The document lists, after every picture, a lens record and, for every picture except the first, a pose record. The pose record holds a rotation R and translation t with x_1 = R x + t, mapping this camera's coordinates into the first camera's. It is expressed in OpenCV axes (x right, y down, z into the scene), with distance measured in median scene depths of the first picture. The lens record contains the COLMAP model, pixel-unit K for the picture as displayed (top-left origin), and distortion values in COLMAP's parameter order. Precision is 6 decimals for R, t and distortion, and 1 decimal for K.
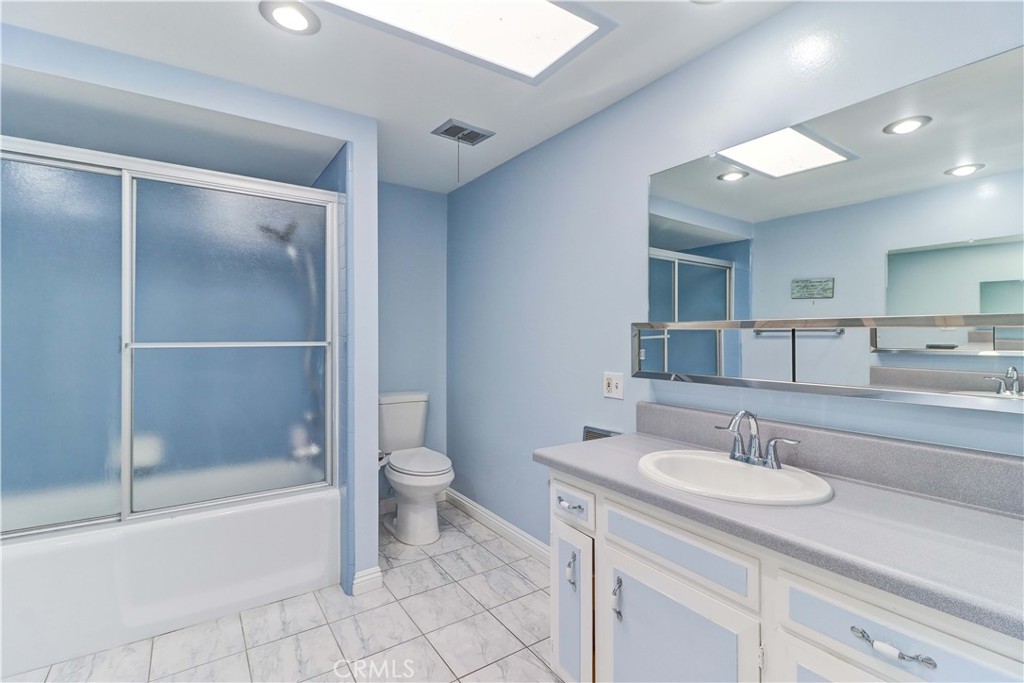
lens RADIAL K [[469.5, 0, 520.5], [0, 469.5, 332.7], [0, 0, 1]] dist [-0.000047, -0.006794]
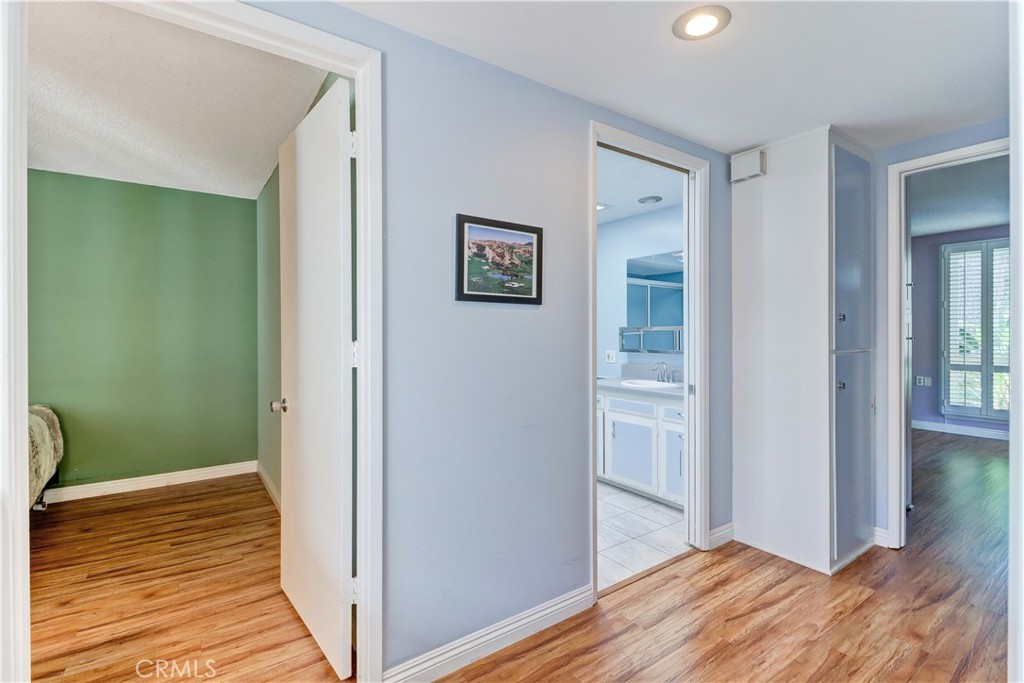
lens RADIAL K [[469.5, 0, 514.0], [0, 469.5, 335.8], [0, 0, 1]] dist [-0.000047, -0.006794]
pose [[0.999997, -0.002349, 0.000403, -0.233267], [0.002346, 0.999955, 0.009229, -0.002788], [-0.000425, -0.009228, 0.999957, -1.088536]]
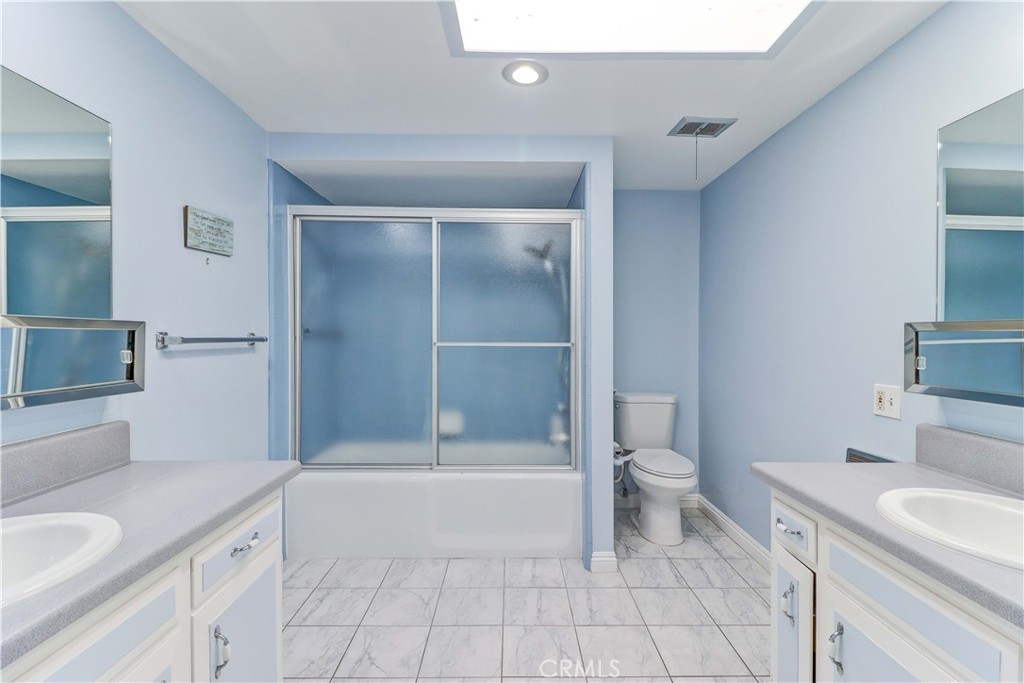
lens RADIAL K [[469.5, 0, 512.1], [0, 469.5, 339.7], [0, 0, 1]] dist [-0.000047, -0.006794]
pose [[0.823675, 0.006390, -0.567026, 0.125175], [-0.000217, 0.999940, 0.010953, -0.000831], [0.567062, -0.008899, 0.823627, -0.018376]]
